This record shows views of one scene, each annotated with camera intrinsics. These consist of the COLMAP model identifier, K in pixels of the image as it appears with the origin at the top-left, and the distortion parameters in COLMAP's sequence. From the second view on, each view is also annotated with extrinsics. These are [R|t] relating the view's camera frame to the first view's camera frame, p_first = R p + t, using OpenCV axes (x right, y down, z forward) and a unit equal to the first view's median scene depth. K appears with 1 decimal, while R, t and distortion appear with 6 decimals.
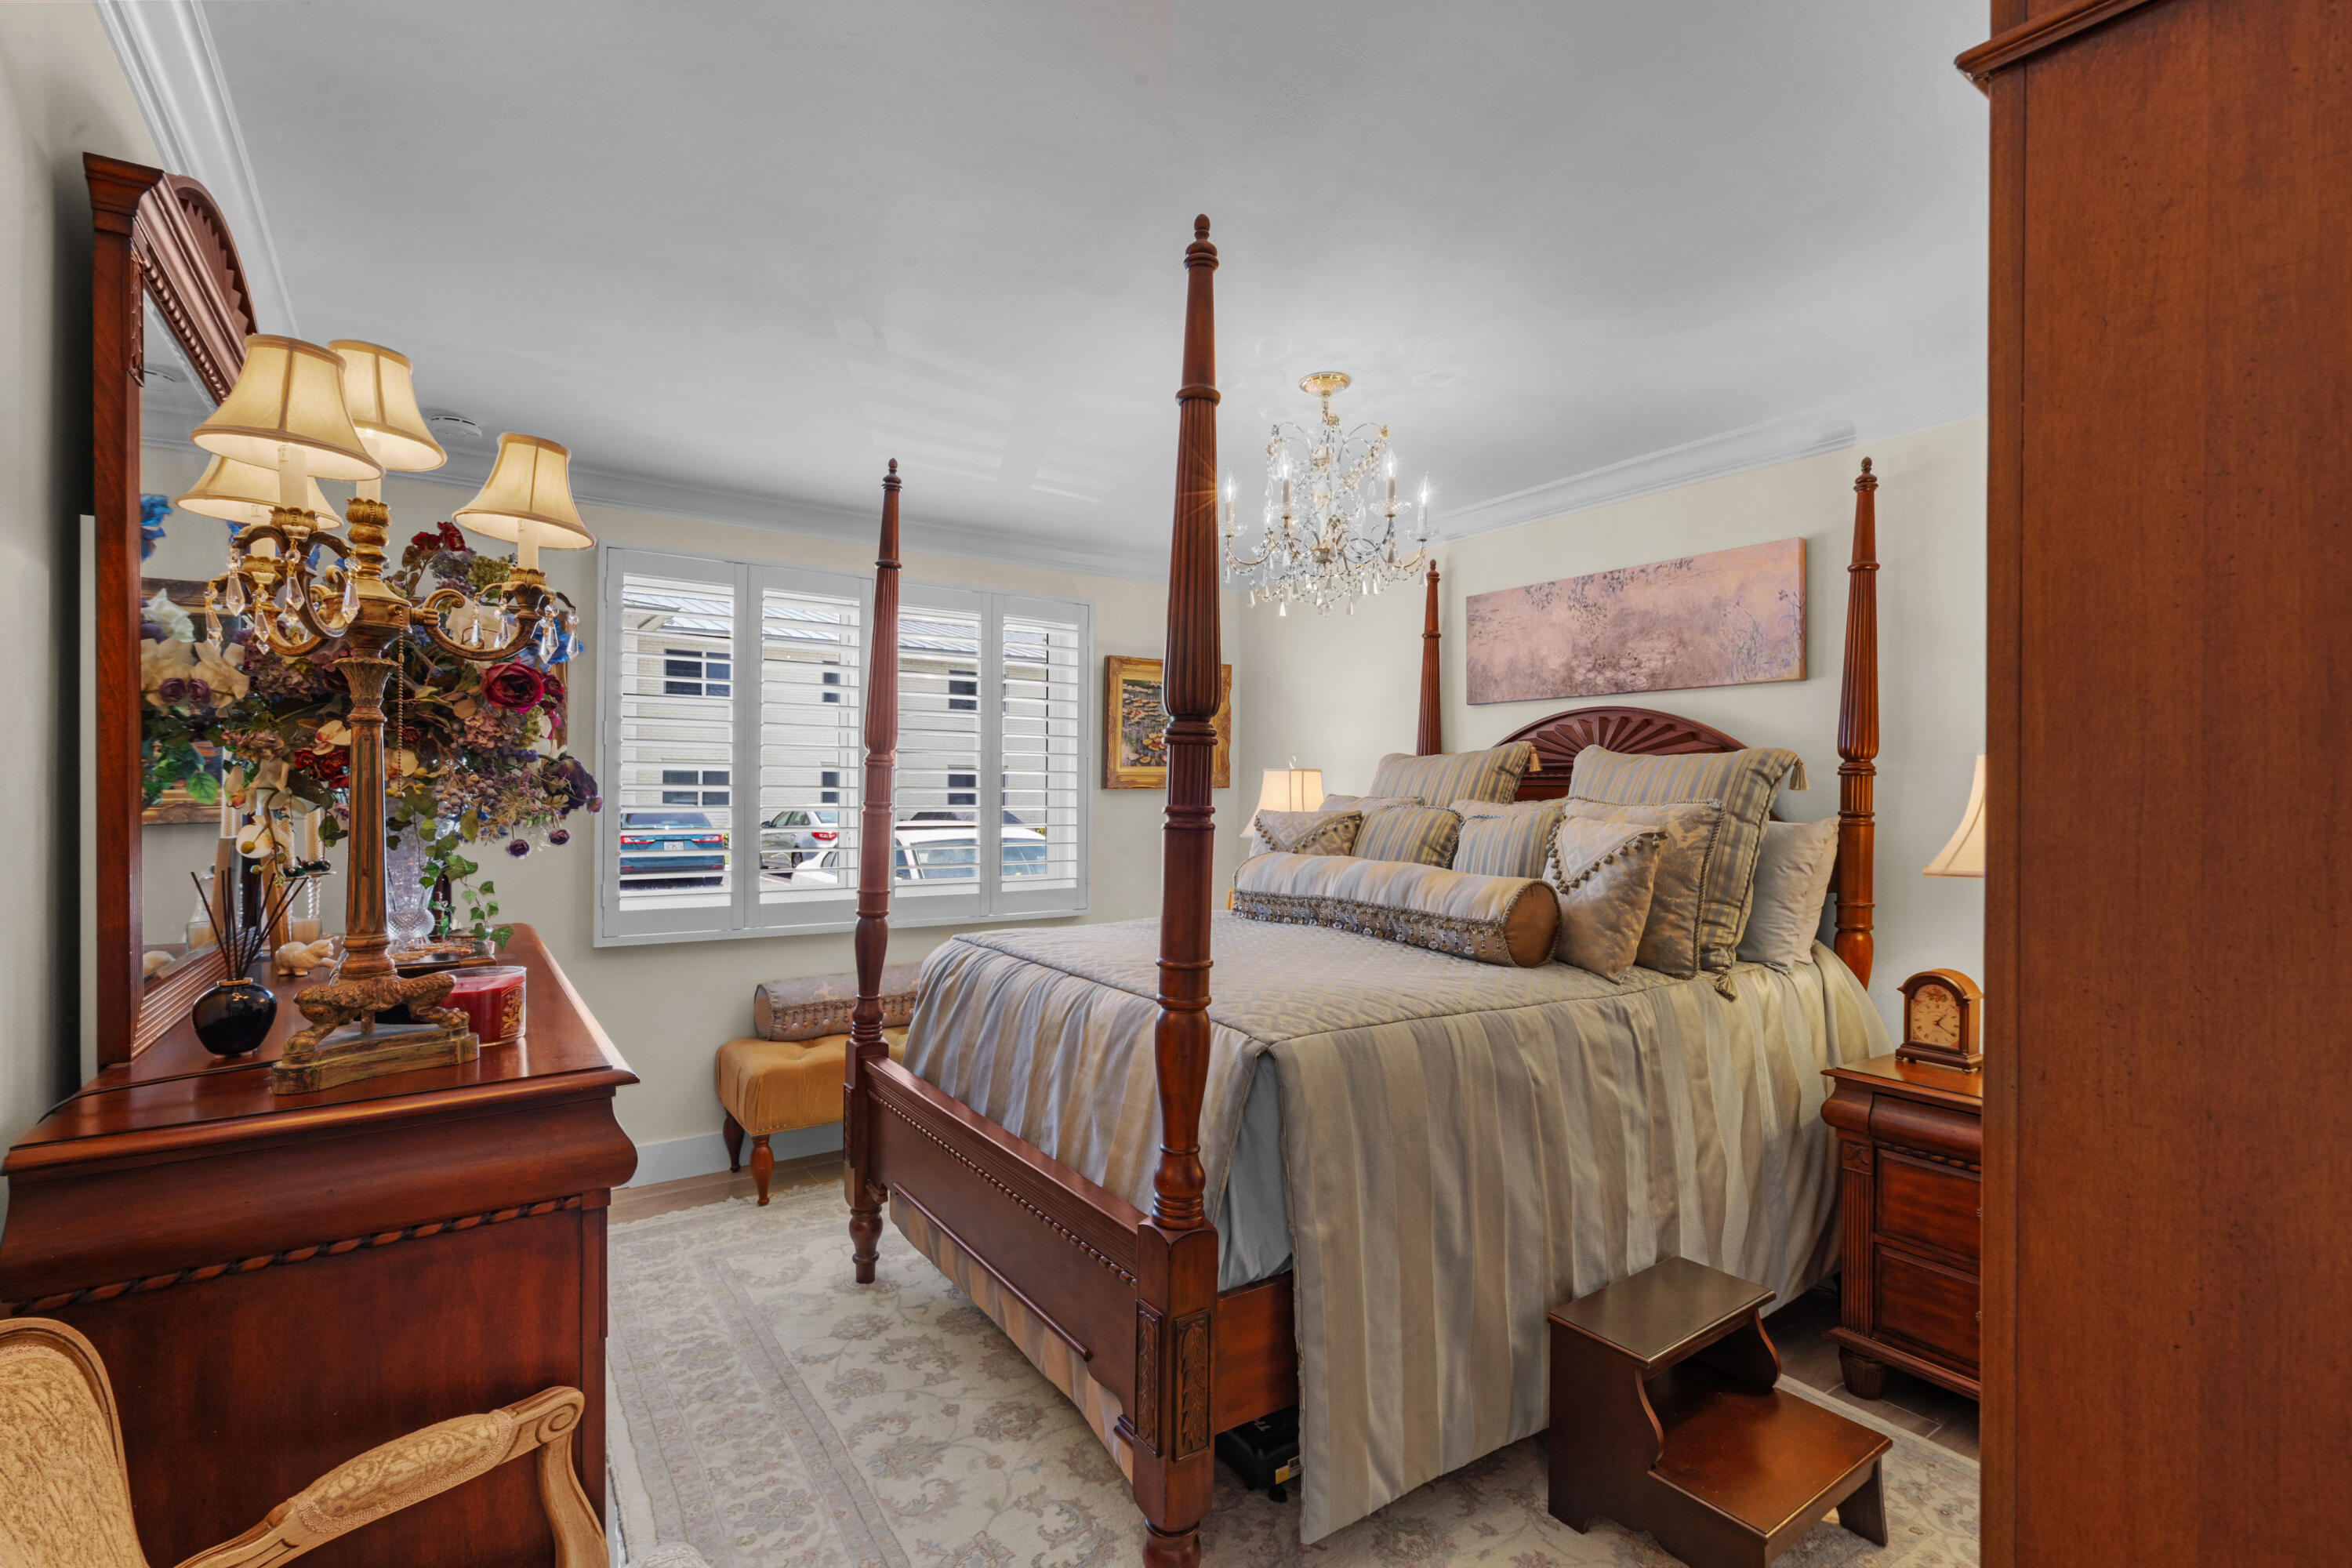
lens RADIAL K [[1072.2, 0, 1183.0], [0, 1072.2, 789.6], [0, 0, 1]] dist [-0.001463, 0.001765]
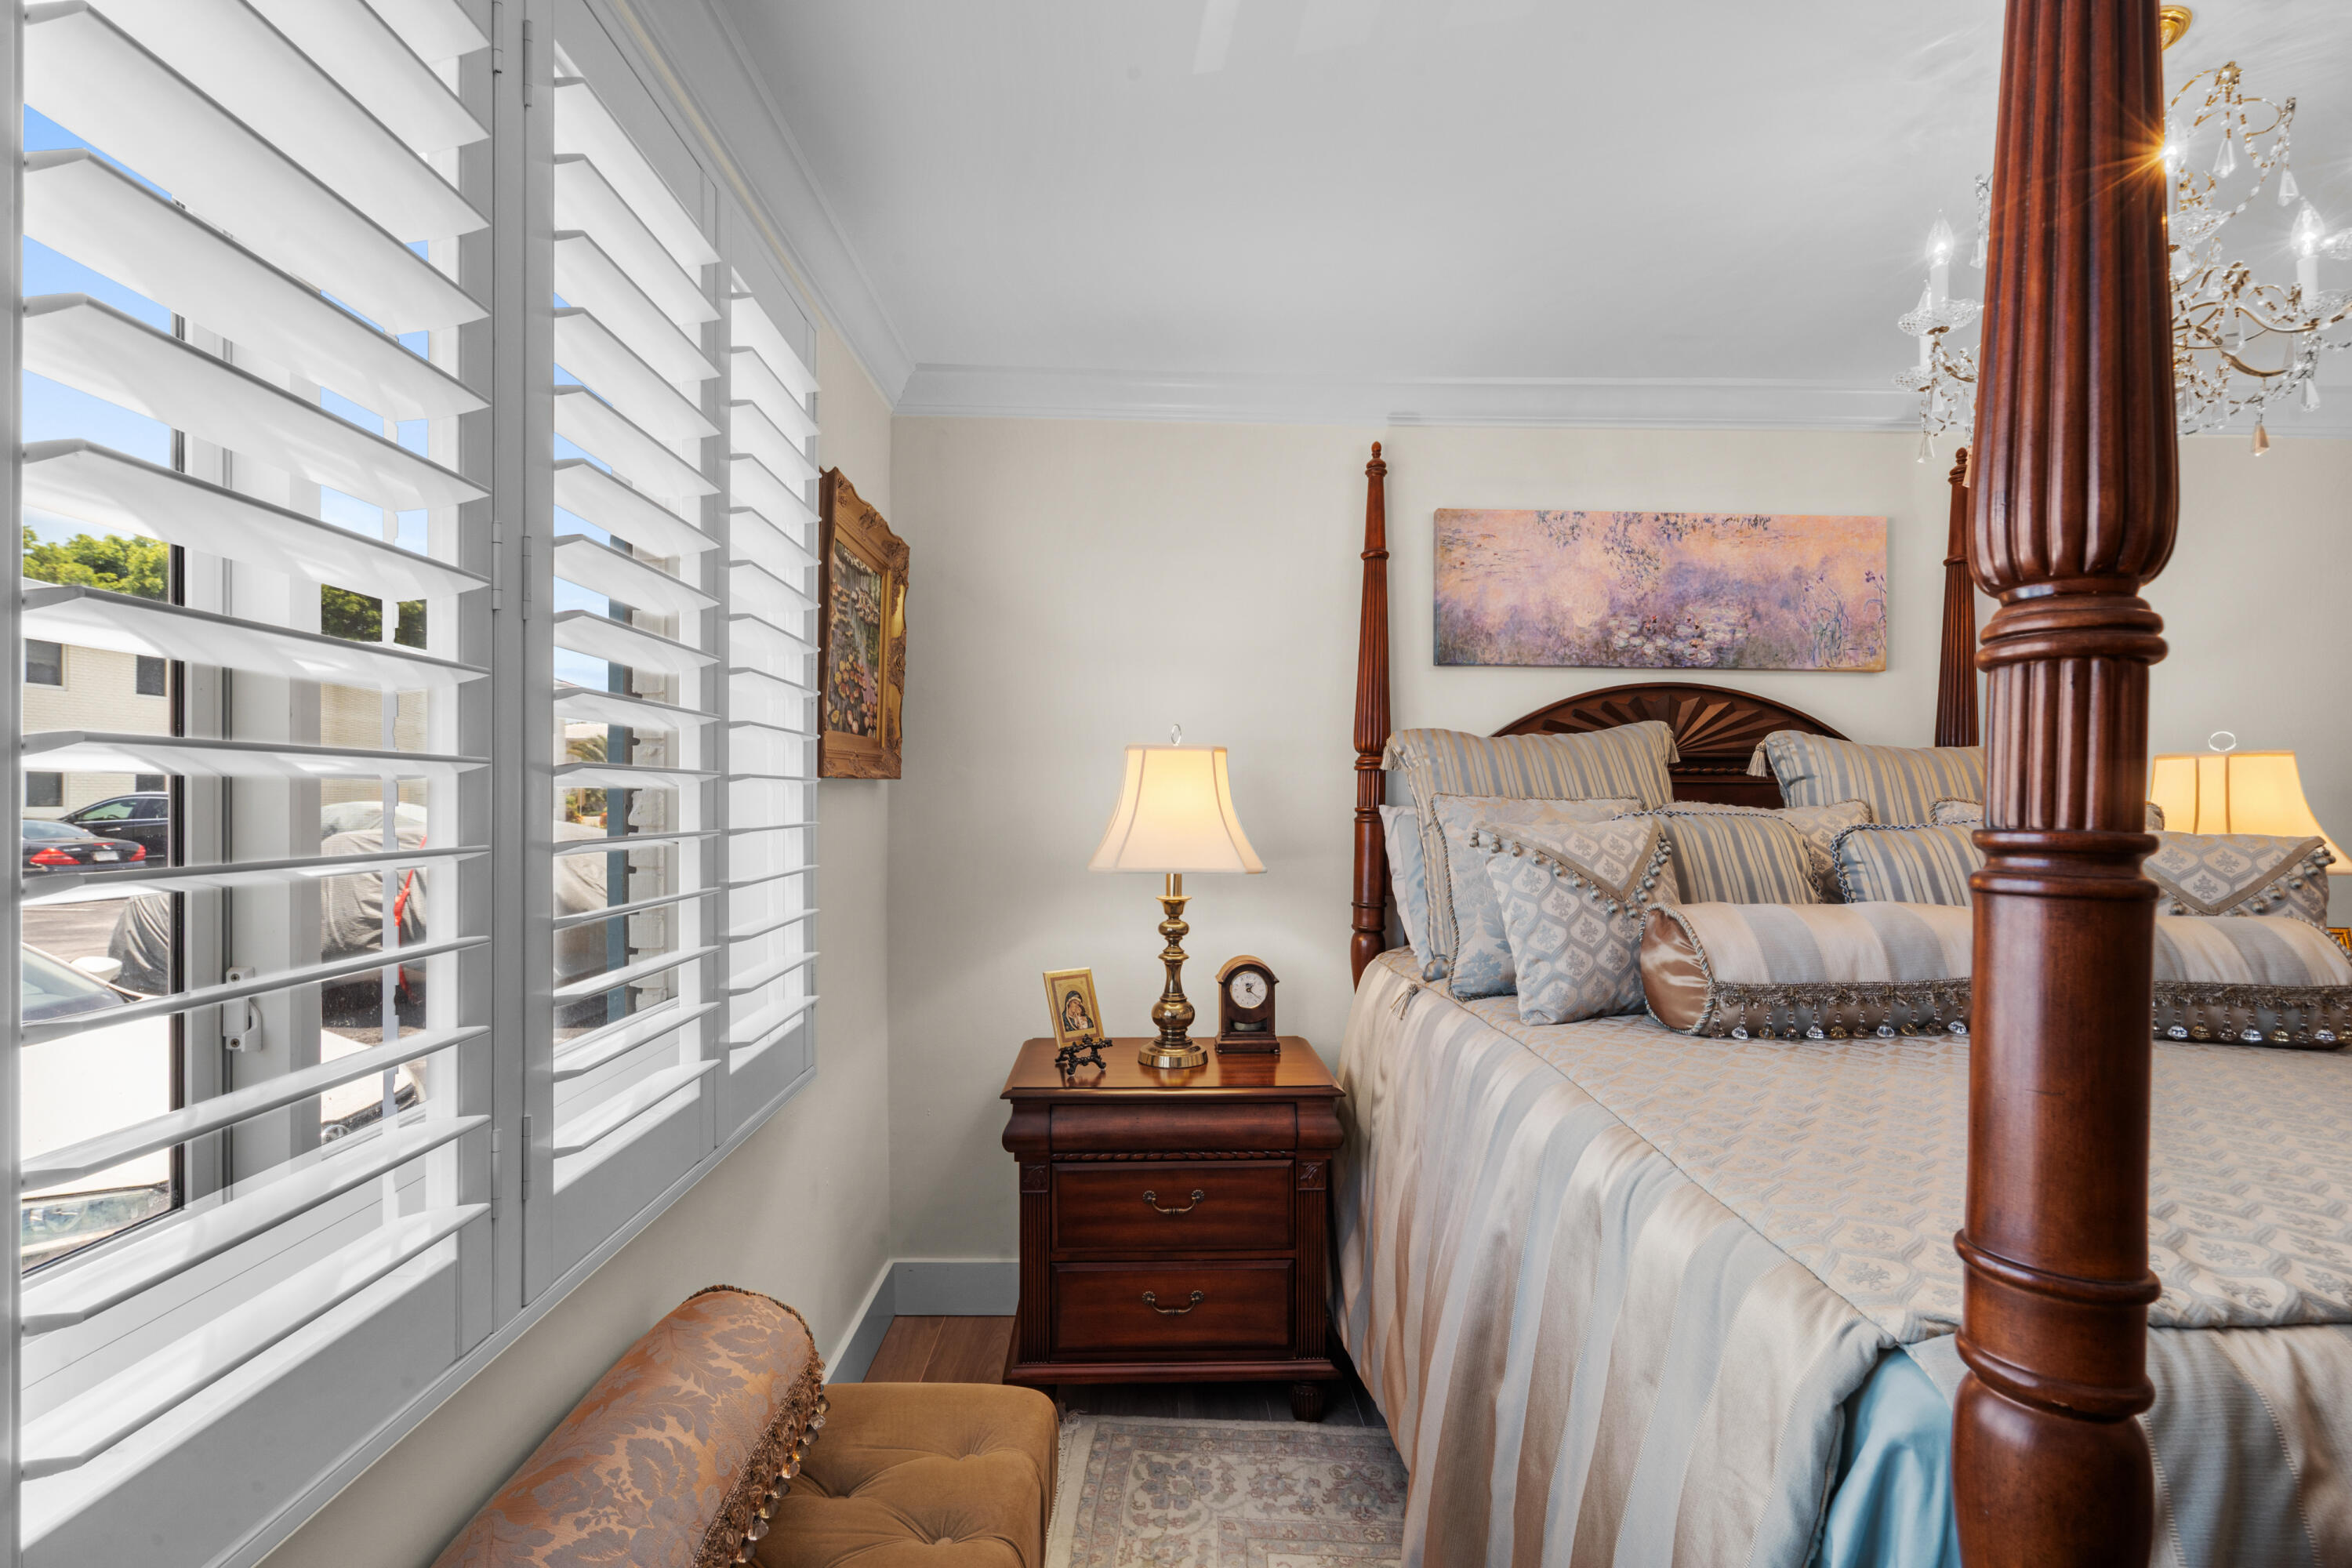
lens RADIAL K [[1072.2, 0, 1170.2], [0, 1072.2, 797.1], [0, 0, 1]] dist [-0.001463, 0.001765]
pose [[0.553925, -0.002472, 0.832563, -0.468052], [-0.007584, 0.999939, 0.008014, 0.003363], [-0.832532, -0.010753, 0.553873, 0.863758]]
